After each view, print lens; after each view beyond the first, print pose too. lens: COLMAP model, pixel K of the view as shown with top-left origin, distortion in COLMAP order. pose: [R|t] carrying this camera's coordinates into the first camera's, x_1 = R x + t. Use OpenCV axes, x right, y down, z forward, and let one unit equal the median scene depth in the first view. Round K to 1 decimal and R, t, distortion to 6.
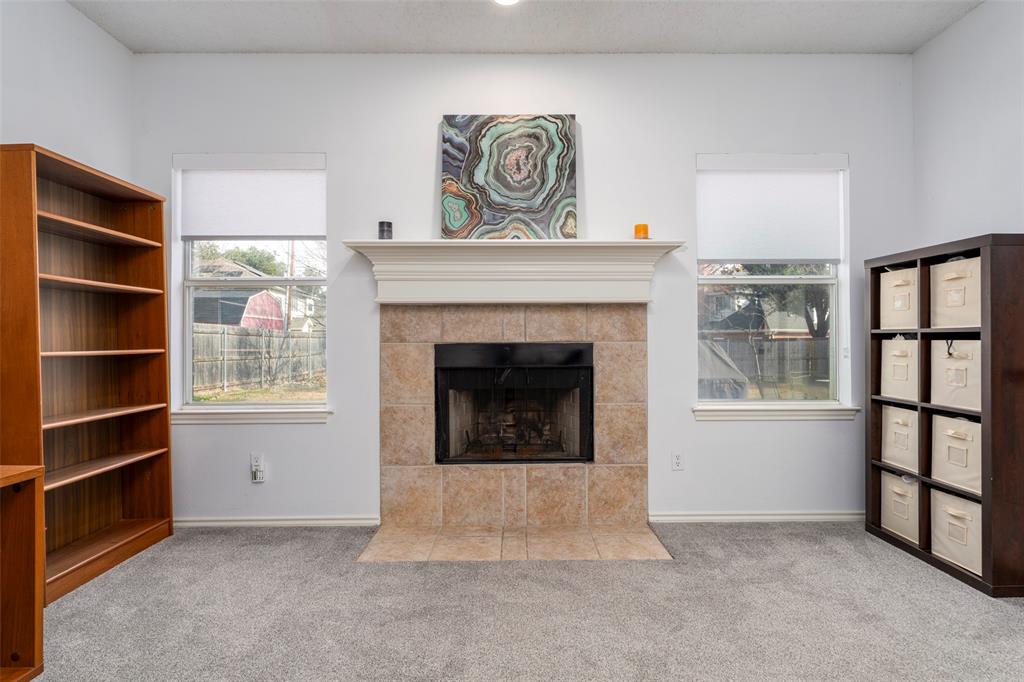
lens RADIAL K [[559.9, 0, 520.0], [0, 559.9, 334.9], [0, 0, 1]] dist [-0.002978, 0.001014]
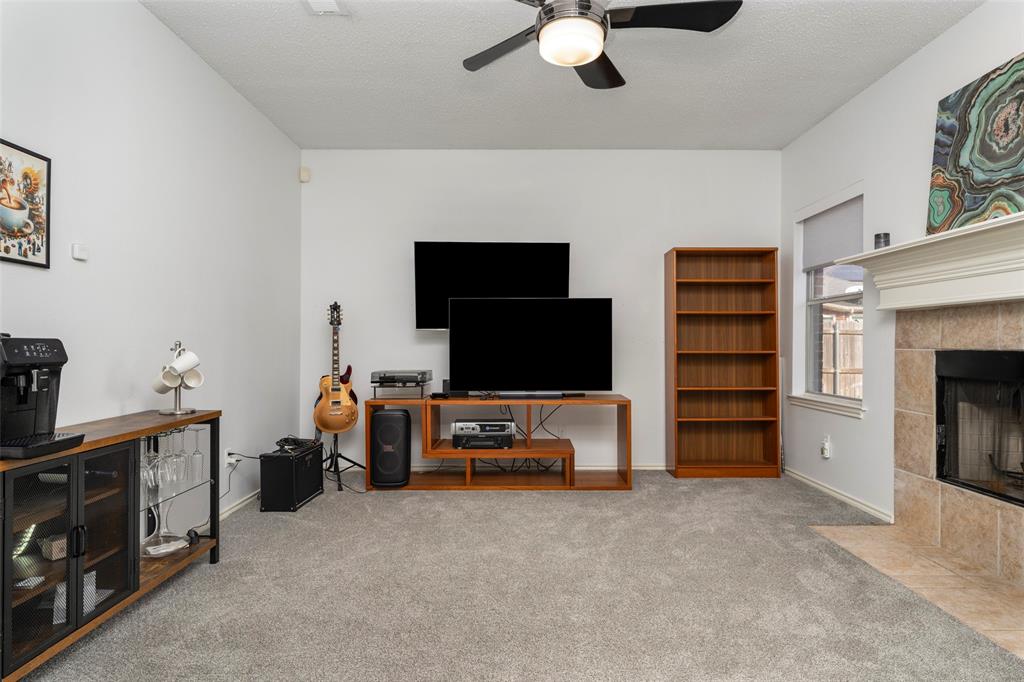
lens RADIAL K [[559.9, 0, 513.8], [0, 559.9, 344.5], [0, 0, 1]] dist [-0.002978, 0.001014]
pose [[-0.017526, 0.005195, -0.999833, 0.795641], [0.006653, 0.999965, 0.005079, -0.003005], [0.999824, -0.006563, -0.017560, 0.317017]]
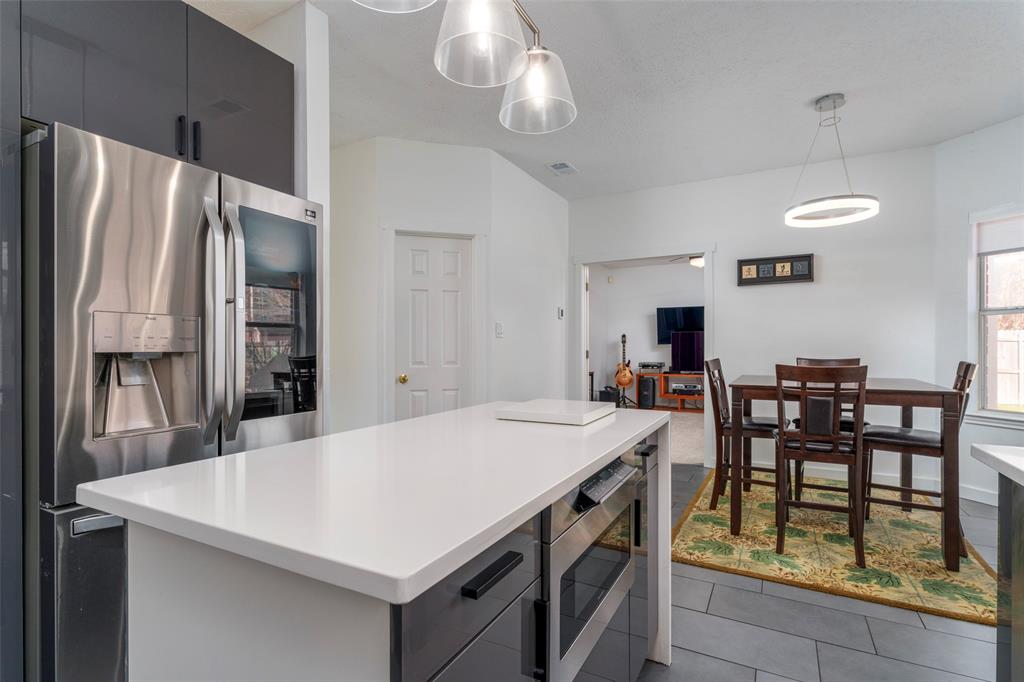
lens RADIAL K [[478.7, 0, 510.9], [0, 478.7, 345.8], [0, 0, 1]] dist [-0.001282, -0.001269]
pose [[-0.507236, -0.000718, -0.861807, 3.211128], [0.008094, 0.999952, -0.005597, -0.029443], [0.861769, -0.009814, -0.507206, 0.999307]]
